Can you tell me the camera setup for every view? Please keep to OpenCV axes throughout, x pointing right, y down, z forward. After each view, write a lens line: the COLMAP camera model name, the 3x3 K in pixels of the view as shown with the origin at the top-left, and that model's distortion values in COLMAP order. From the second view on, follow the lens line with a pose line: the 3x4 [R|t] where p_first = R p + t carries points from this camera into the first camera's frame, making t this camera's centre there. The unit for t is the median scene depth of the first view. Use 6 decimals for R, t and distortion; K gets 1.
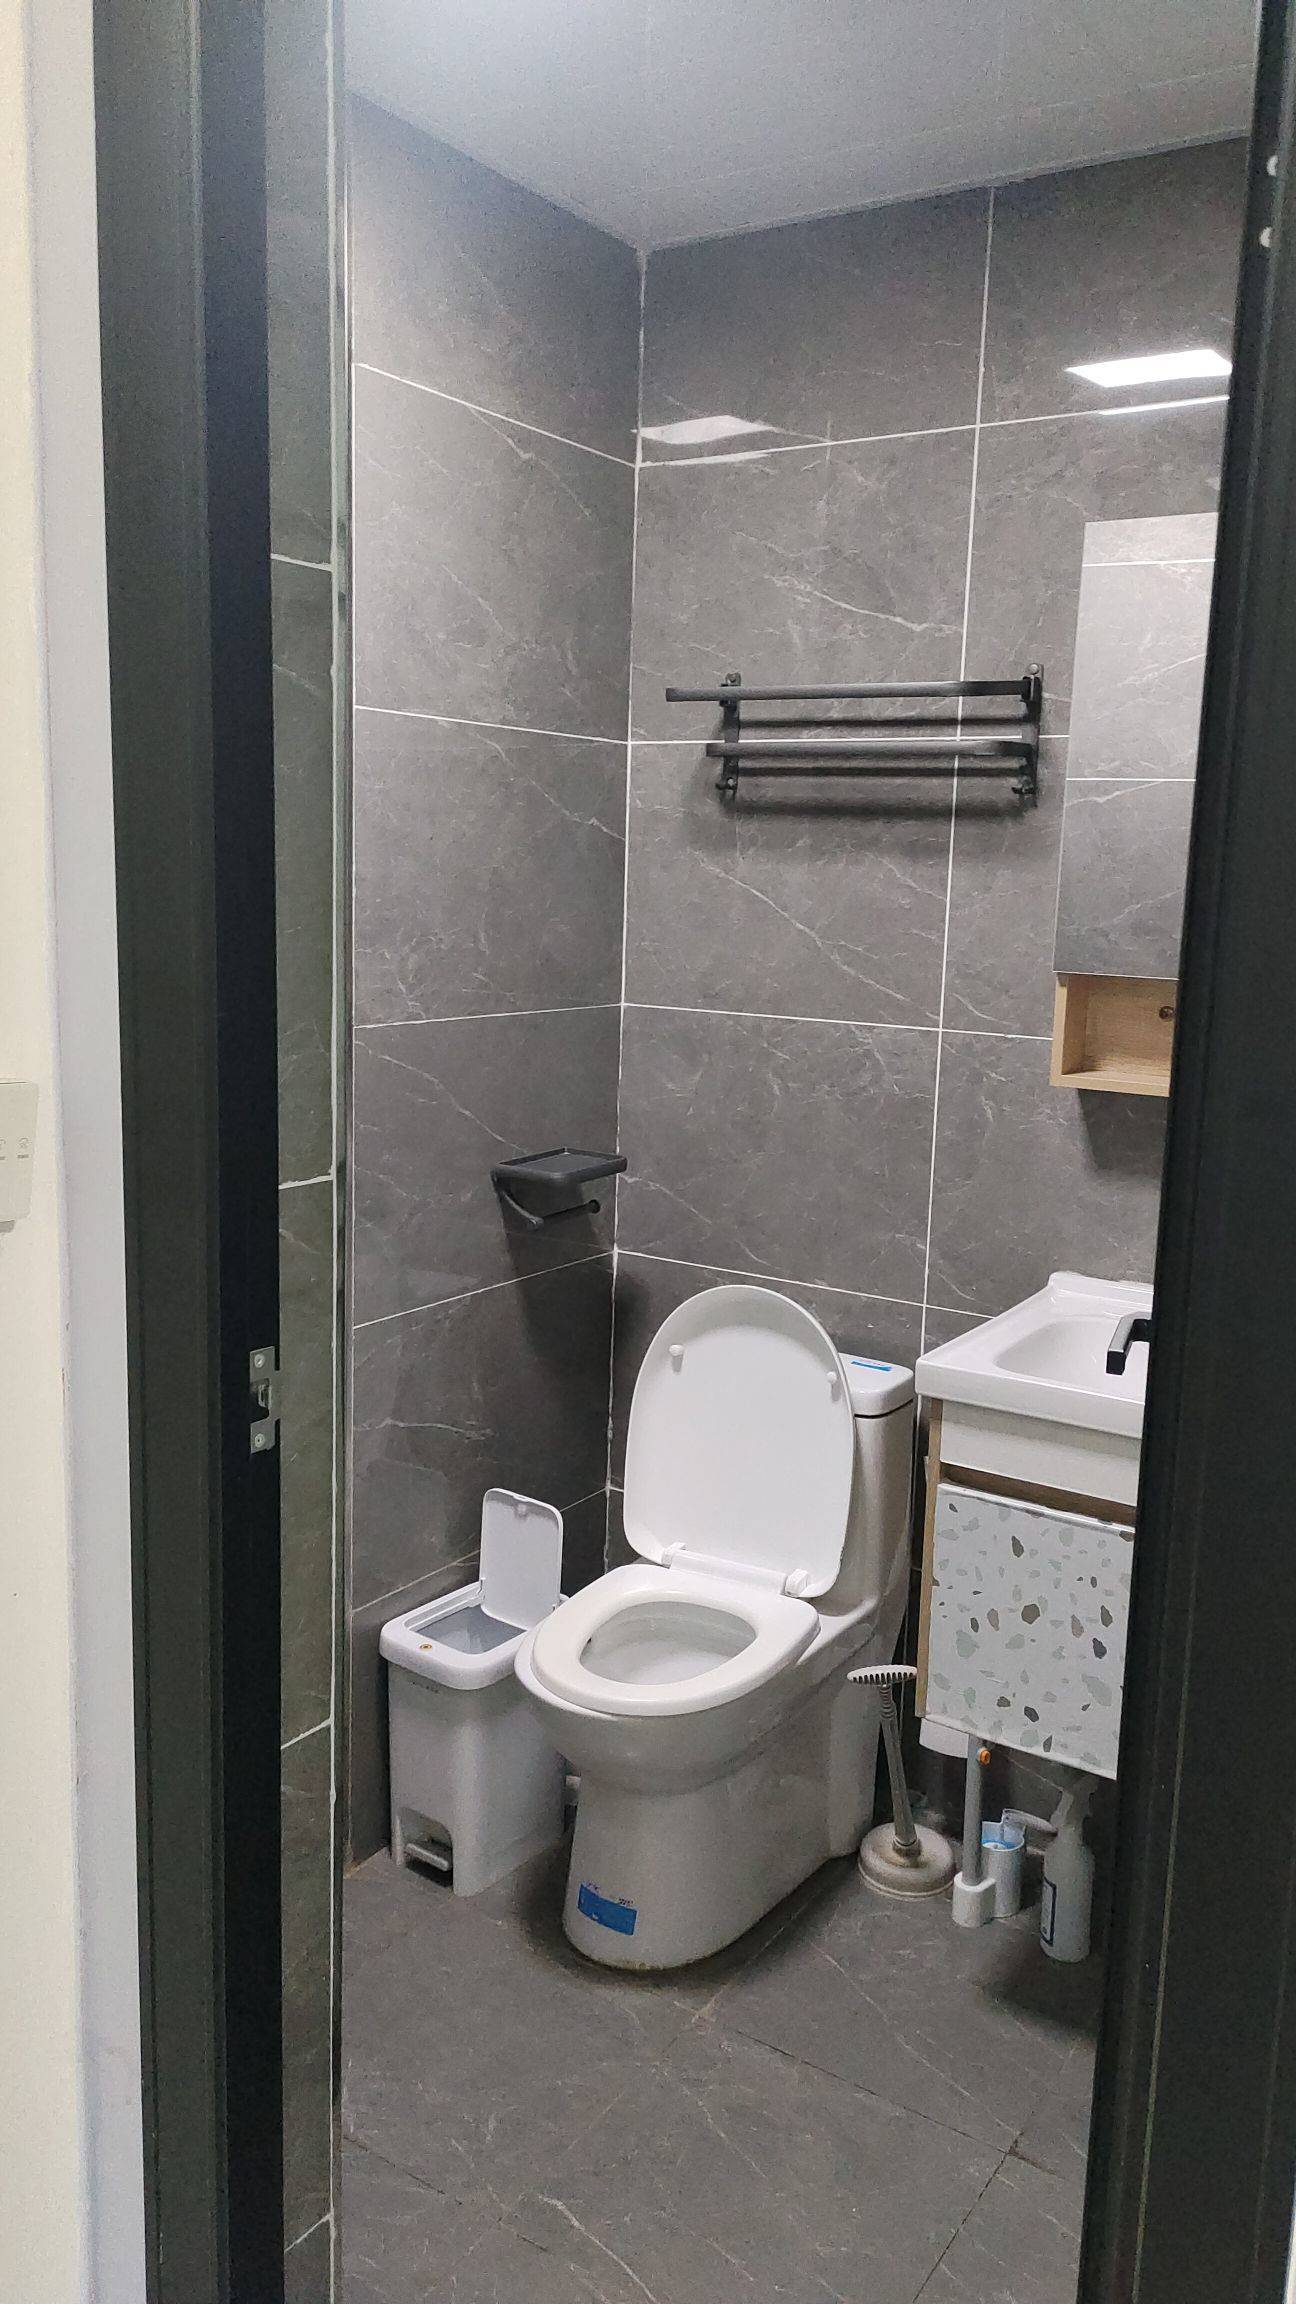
lens RADIAL K [[1765.9, 0, 648.0], [0, 1765.9, 1152.0], [0, 0, 1]] dist [0.054622, -0.058500]
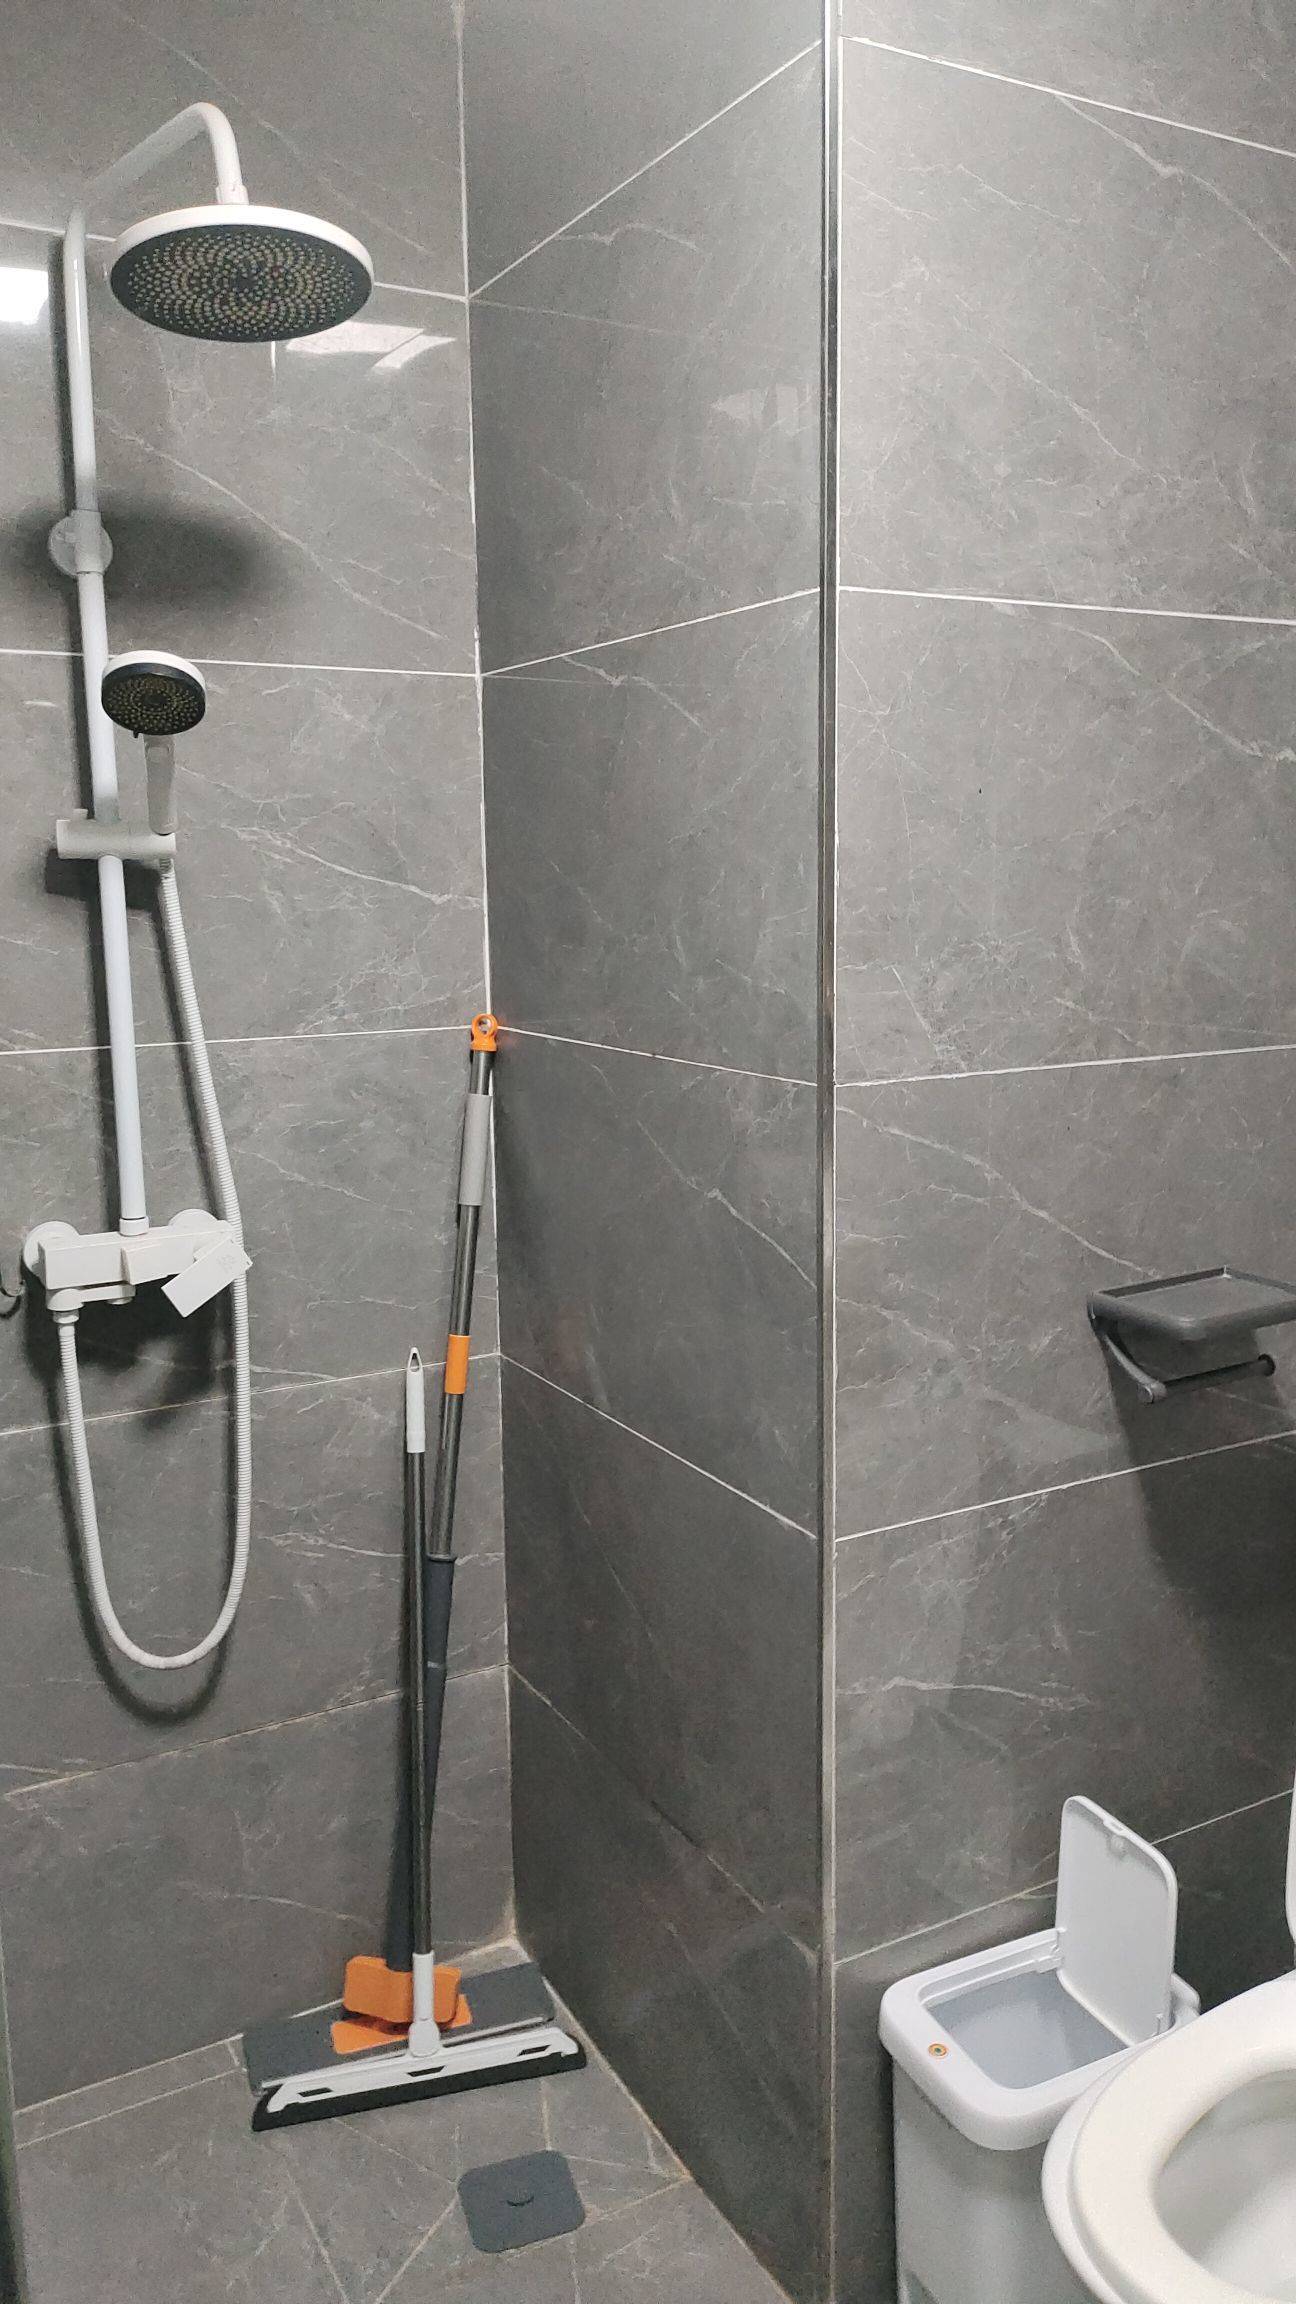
lens RADIAL K [[1765.9, 0, 648.0], [0, 1765.9, 1152.0], [0, 0, 1]] dist [0.054622, -0.058500]
pose [[0.889274, 0.028551, -0.456483, 0.064495], [-0.033511, 0.999435, -0.002771, -0.038467], [0.456145, 0.017762, 0.889728, 0.358093]]
